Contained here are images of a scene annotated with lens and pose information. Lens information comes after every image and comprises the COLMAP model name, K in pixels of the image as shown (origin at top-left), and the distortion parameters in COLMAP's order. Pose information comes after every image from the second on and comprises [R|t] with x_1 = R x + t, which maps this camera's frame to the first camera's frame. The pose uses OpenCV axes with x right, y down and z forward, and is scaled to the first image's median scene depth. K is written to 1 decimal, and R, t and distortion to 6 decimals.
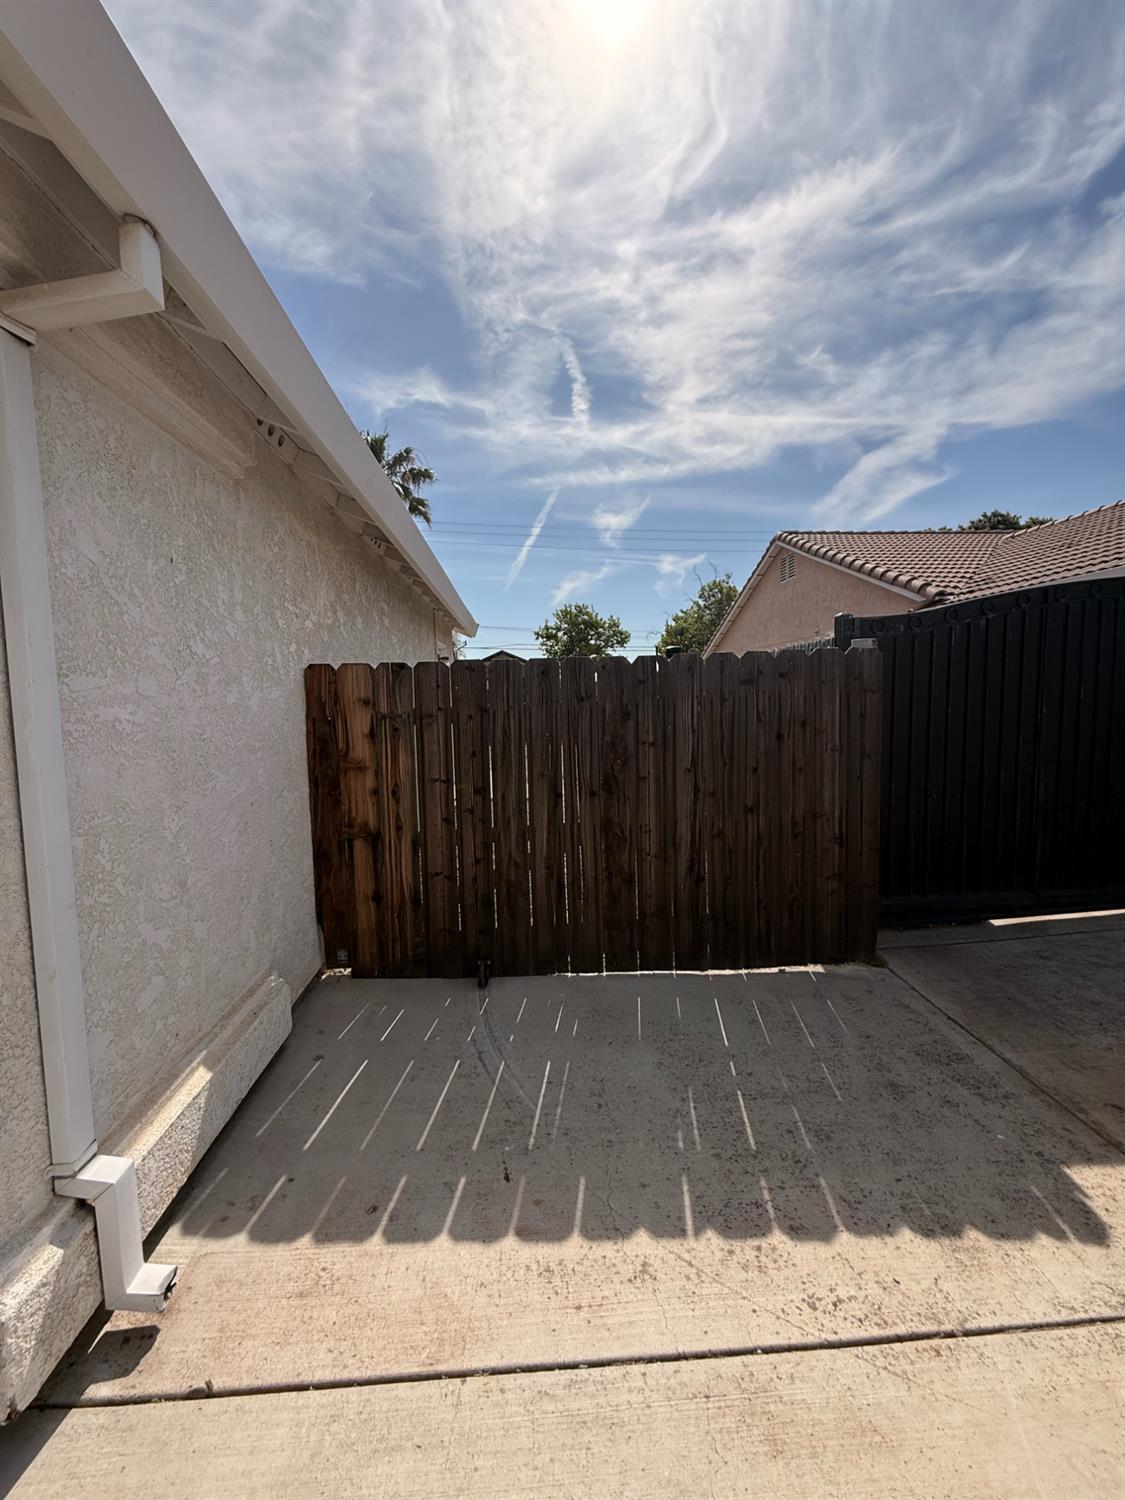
lens RADIAL K [[597.3, 0, 562.3], [0, 597.3, 744.4], [0, 0, 1]] dist [-0.000383, -0.000053]
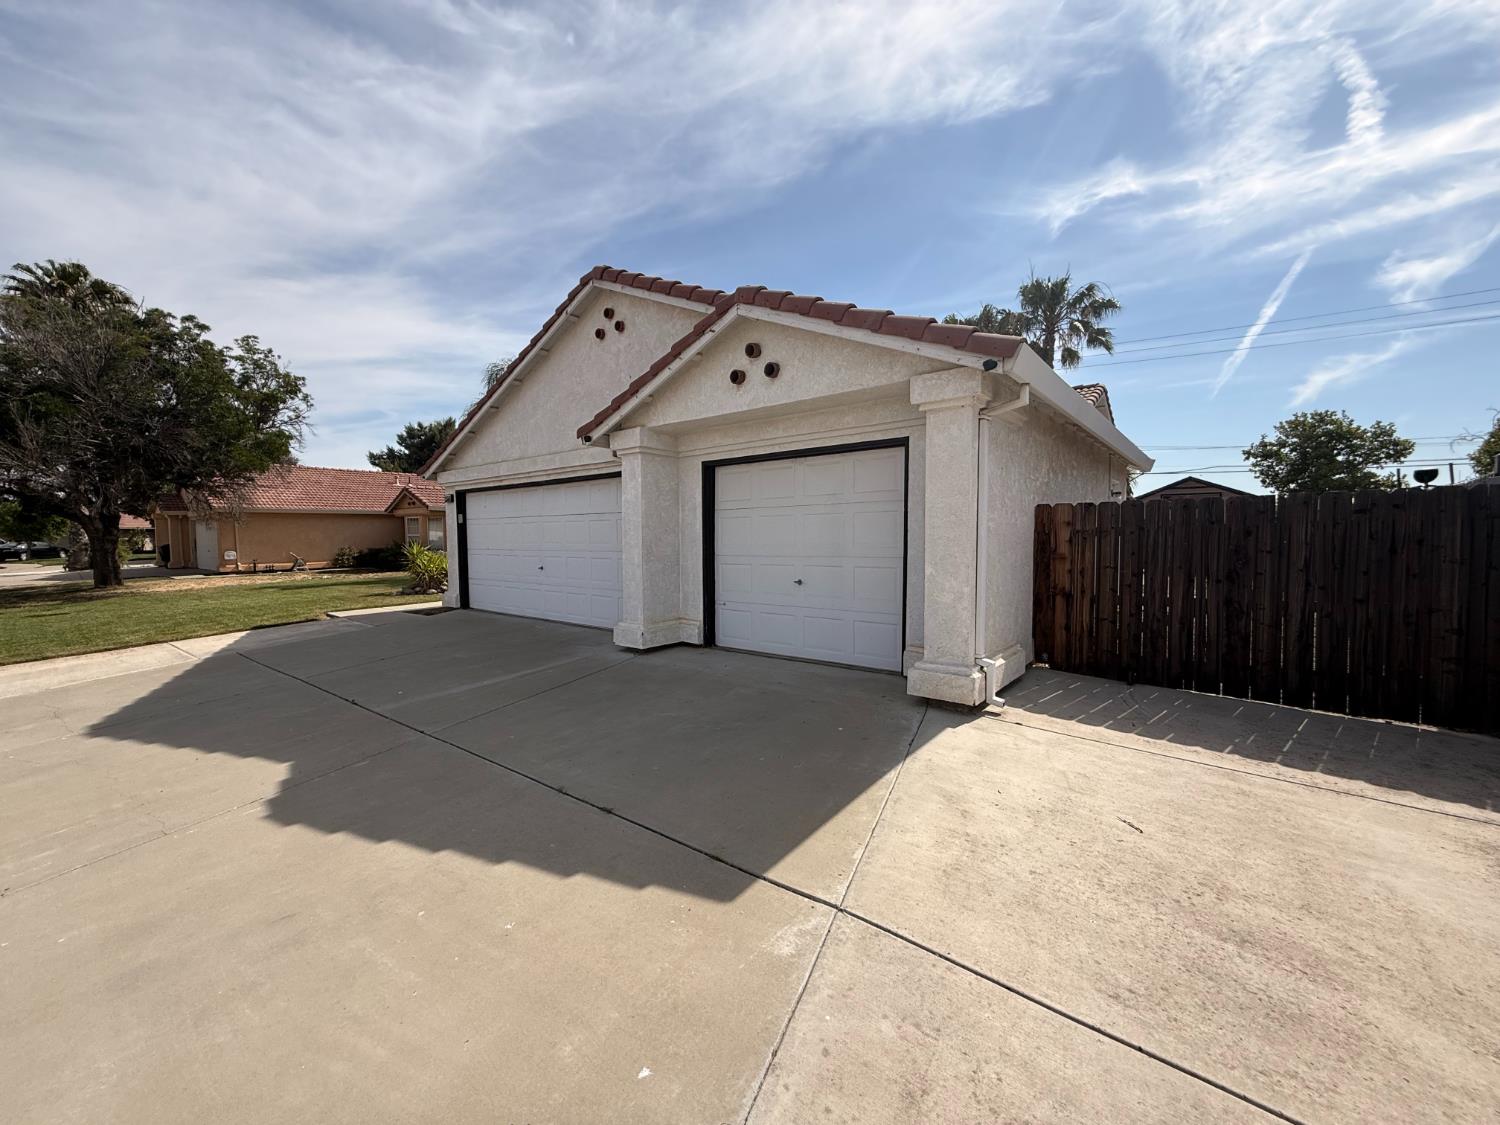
lens RADIAL K [[595.7, 0, 743.7], [0, 595.7, 569.5], [0, 0, 1]] dist [0.001932, 0.000149]
pose [[0.732556, 0.057913, -0.678239, 0.197716], [-0.063358, 0.997850, 0.016772, 0.102694], [0.677752, 0.030686, 0.734650, -1.033802]]
